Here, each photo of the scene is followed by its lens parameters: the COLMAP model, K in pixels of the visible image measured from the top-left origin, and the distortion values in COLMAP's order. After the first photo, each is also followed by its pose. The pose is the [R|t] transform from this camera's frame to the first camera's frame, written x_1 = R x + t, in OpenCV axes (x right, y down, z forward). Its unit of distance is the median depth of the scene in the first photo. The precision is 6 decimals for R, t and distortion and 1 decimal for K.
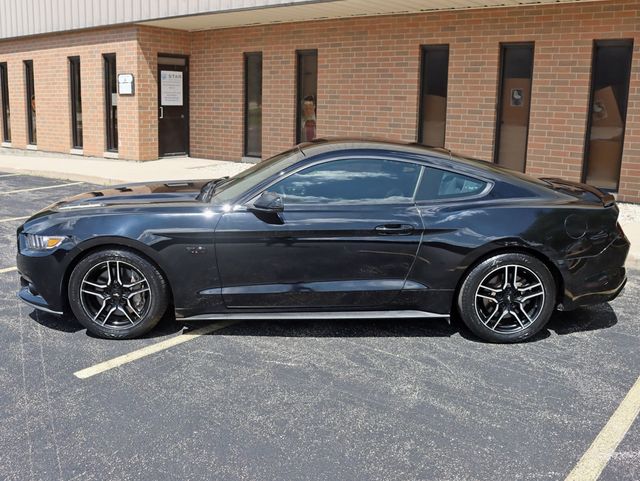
lens RADIAL K [[598.7, 0, 314.7], [0, 598.7, 238.0], [0, 0, 1]] dist [-0.093682, 0.000000]
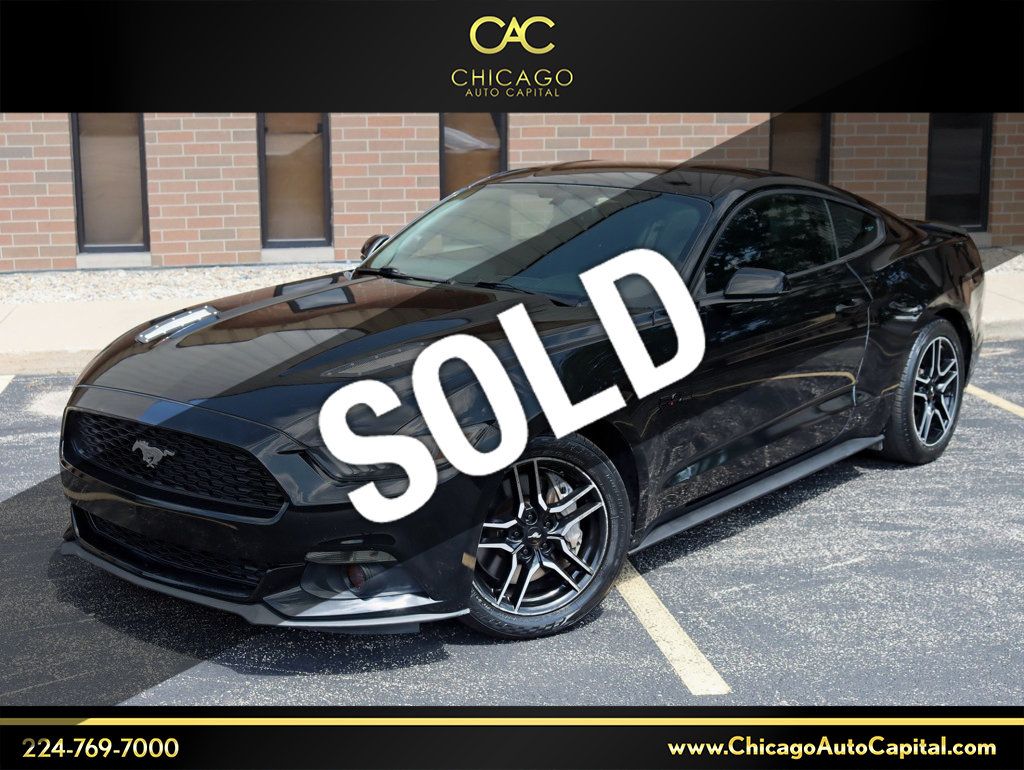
lens RADIAL K [[1313.0, 0, 510.4], [0, 1313.0, 392.4], [0, 0, 1]] dist [-0.102242, 0.000000]
pose [[0.676544, -0.168202, 0.716935, -1.023834], [0.161075, 0.983791, 0.078810, -0.087823], [-0.718570, 0.062162, 0.692671, 0.333255]]
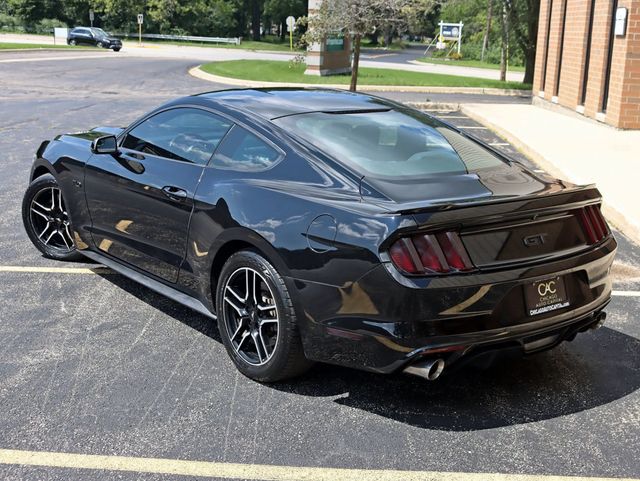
lens RADIAL K [[820.6, 0, 315.3], [0, 820.6, 244.6], [0, 0, 1]] dist [-0.102242, 0.000000]
pose [[0.594165, 0.187754, -0.782123, 1.131212], [-0.176358, 0.979124, 0.101070, -0.095160], [0.784771, 0.077881, 0.614873, 0.443414]]
